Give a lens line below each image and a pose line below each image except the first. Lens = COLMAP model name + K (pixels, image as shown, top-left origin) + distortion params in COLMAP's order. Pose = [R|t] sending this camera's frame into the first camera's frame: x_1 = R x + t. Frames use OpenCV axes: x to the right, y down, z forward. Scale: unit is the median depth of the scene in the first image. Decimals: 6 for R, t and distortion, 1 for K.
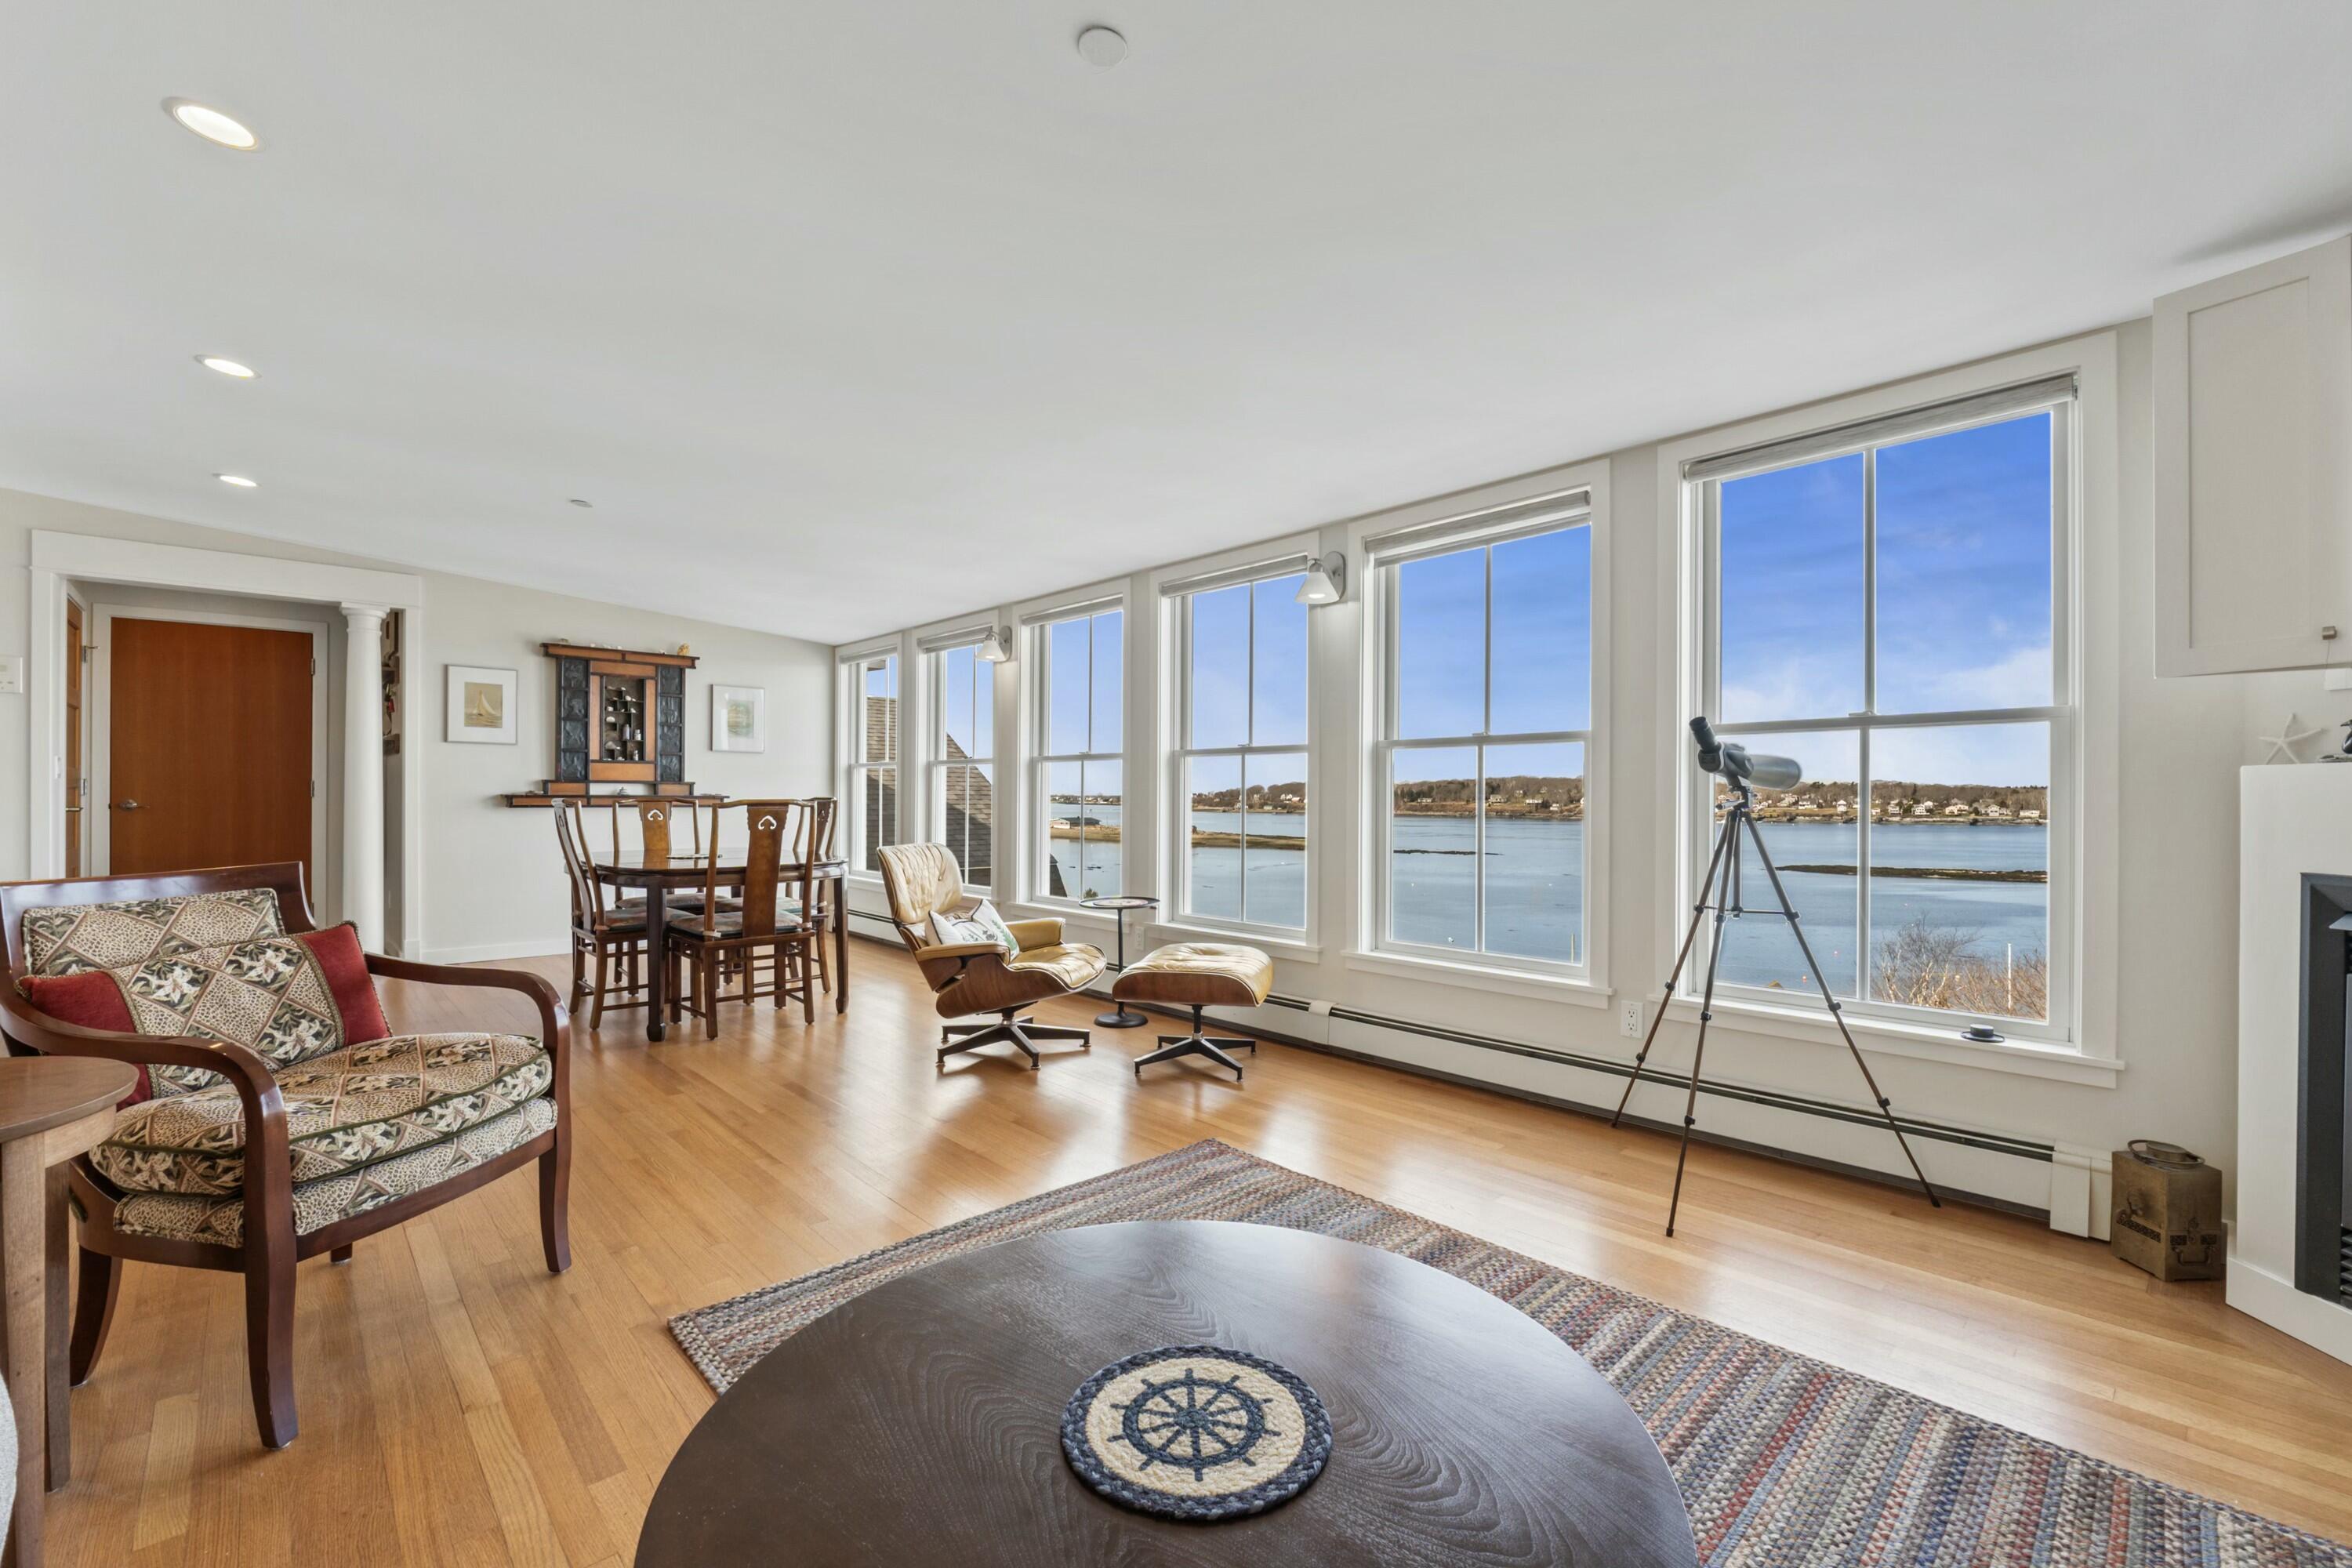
lens RADIAL K [[1004.1, 0, 1179.3], [0, 1004.1, 799.3], [0, 0, 1]] dist [-0.010558, -0.000007]
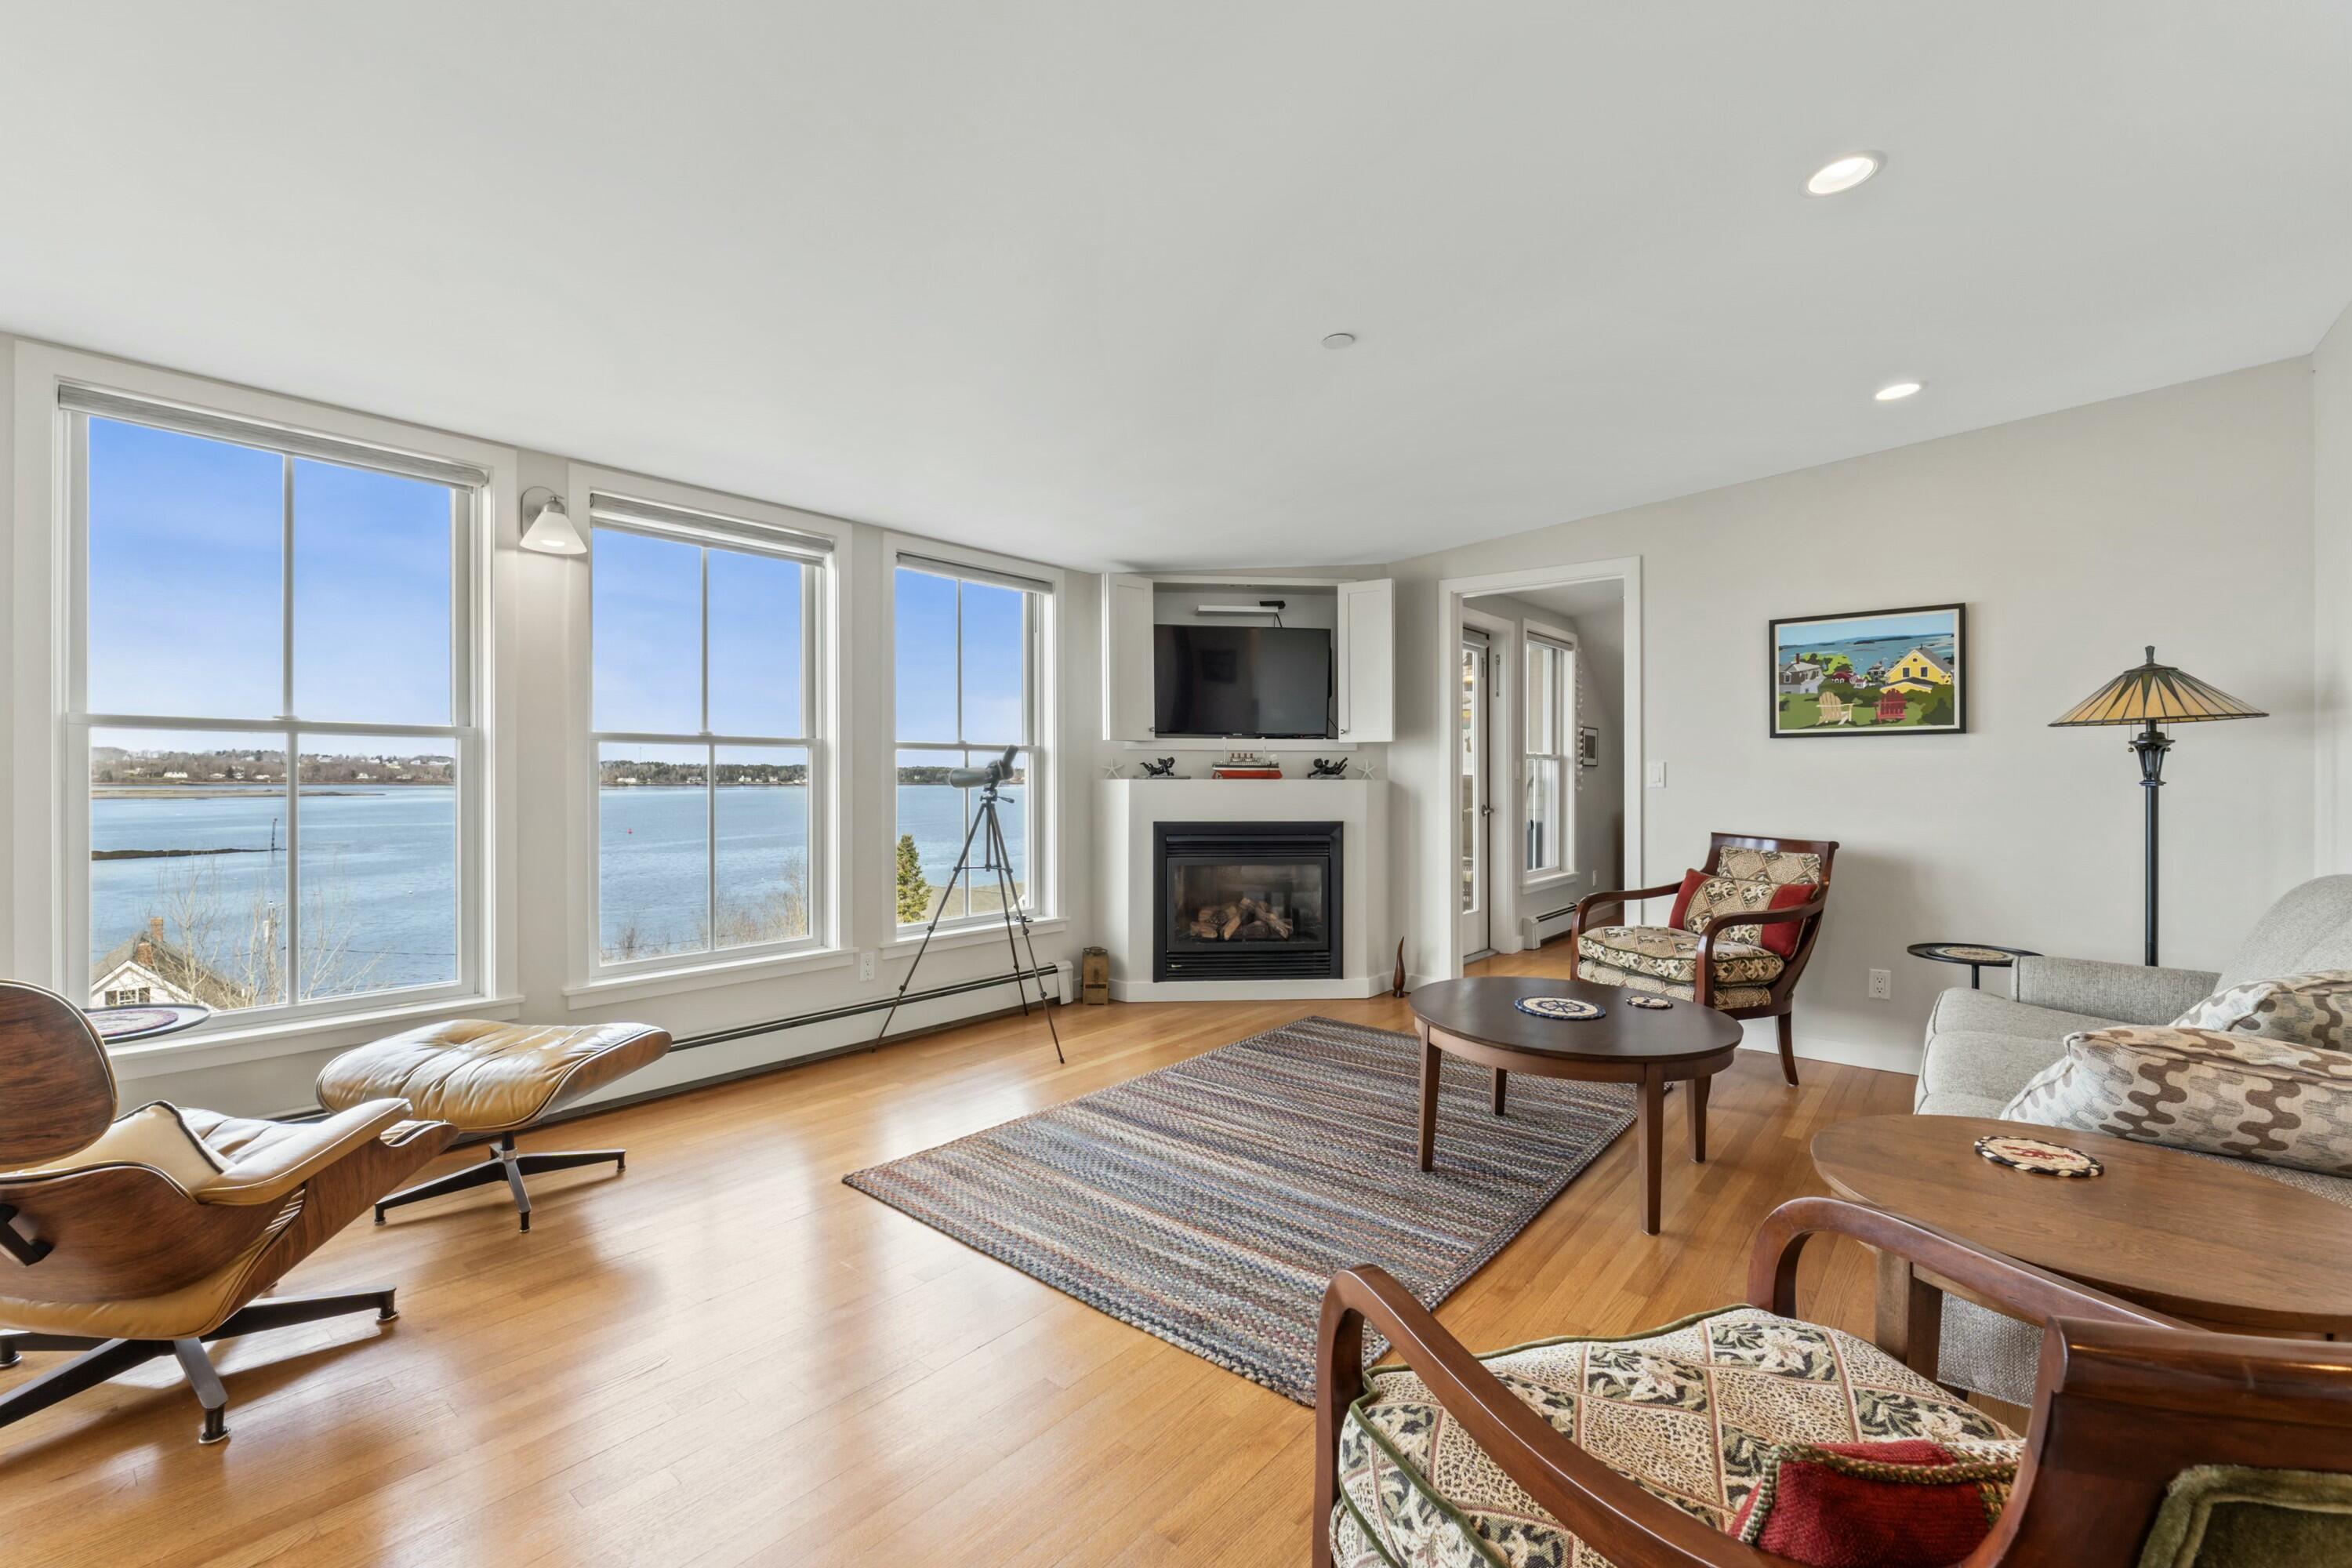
lens RADIAL K [[1004.1, 0, 1167.8], [0, 1004.1, 777.0], [0, 0, 1]] dist [-0.010558, -0.000007]
pose [[-0.133911, -0.008752, 0.990955, -0.480841], [-0.002200, 0.999961, 0.008534, -0.019608], [-0.990991, -0.001038, -0.133925, 0.434078]]
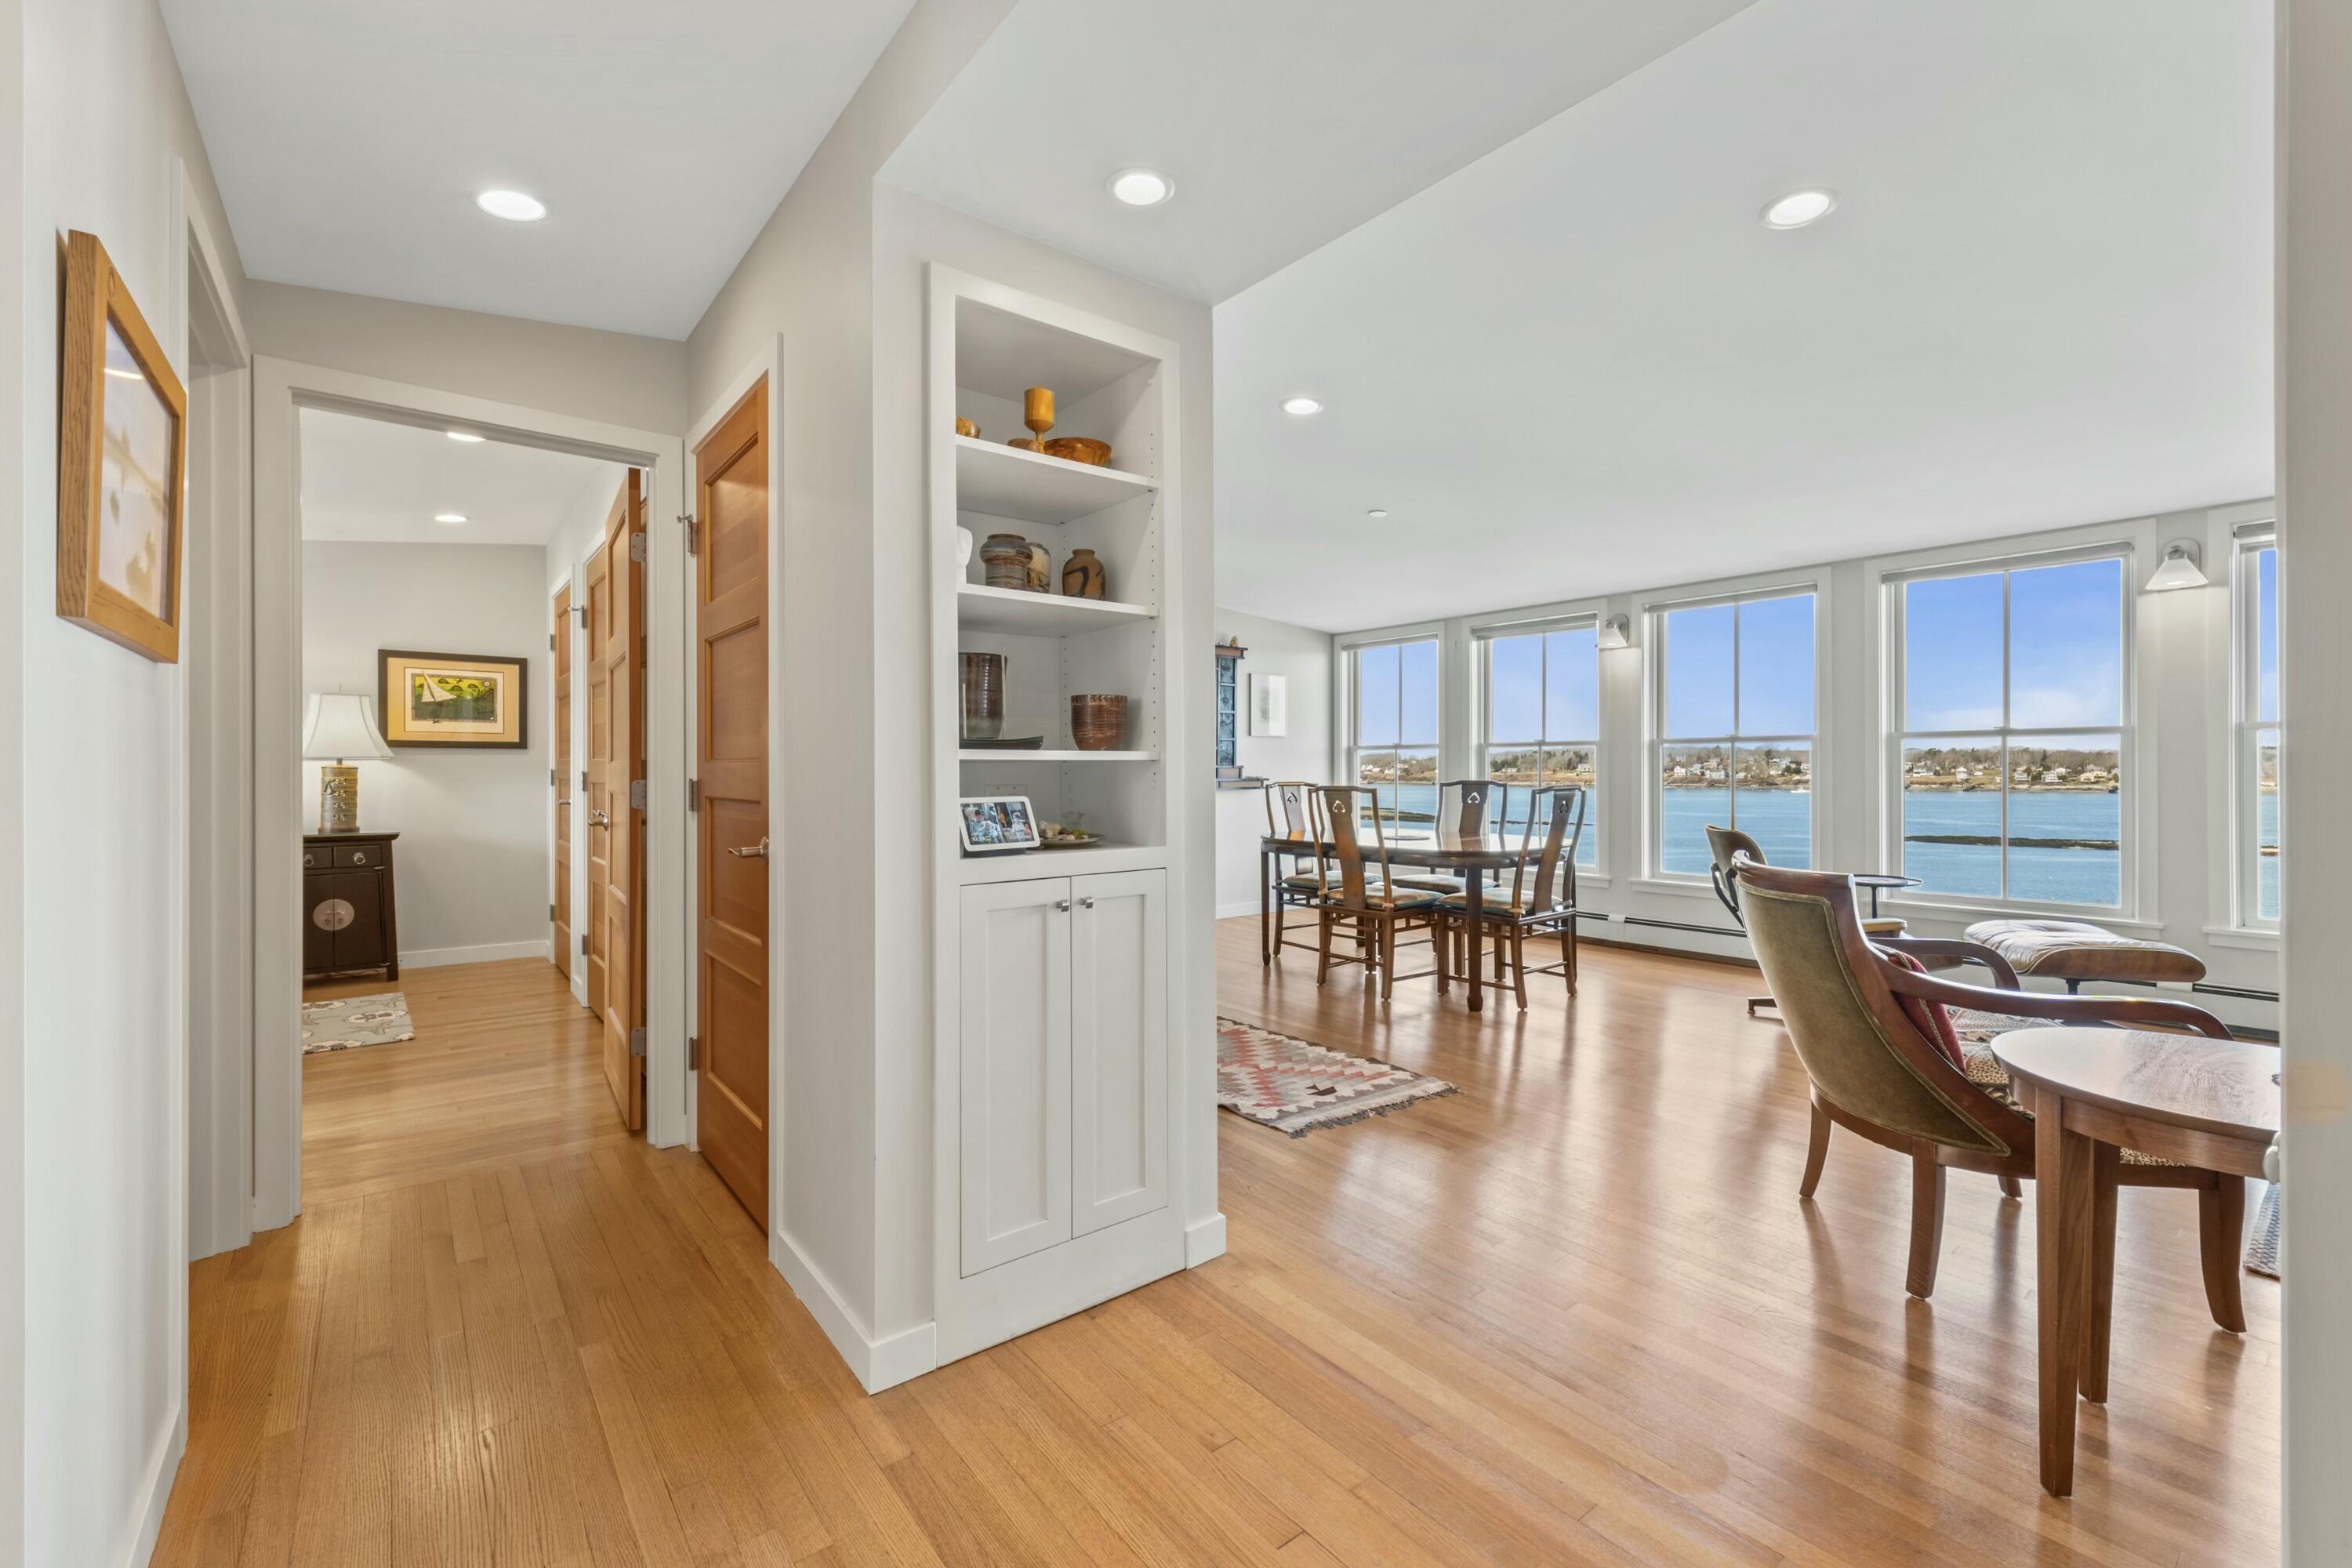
lens RADIAL K [[1004.1, 0, 1132.4], [0, 1004.1, 772.1], [0, 0, 1]] dist [-0.010558, -0.000007]
pose [[0.993871, -0.008337, -0.110234, -0.560607], [0.008375, 0.999965, -0.000118, -0.012732], [0.110232, -0.000806, 0.993906, -0.088769]]
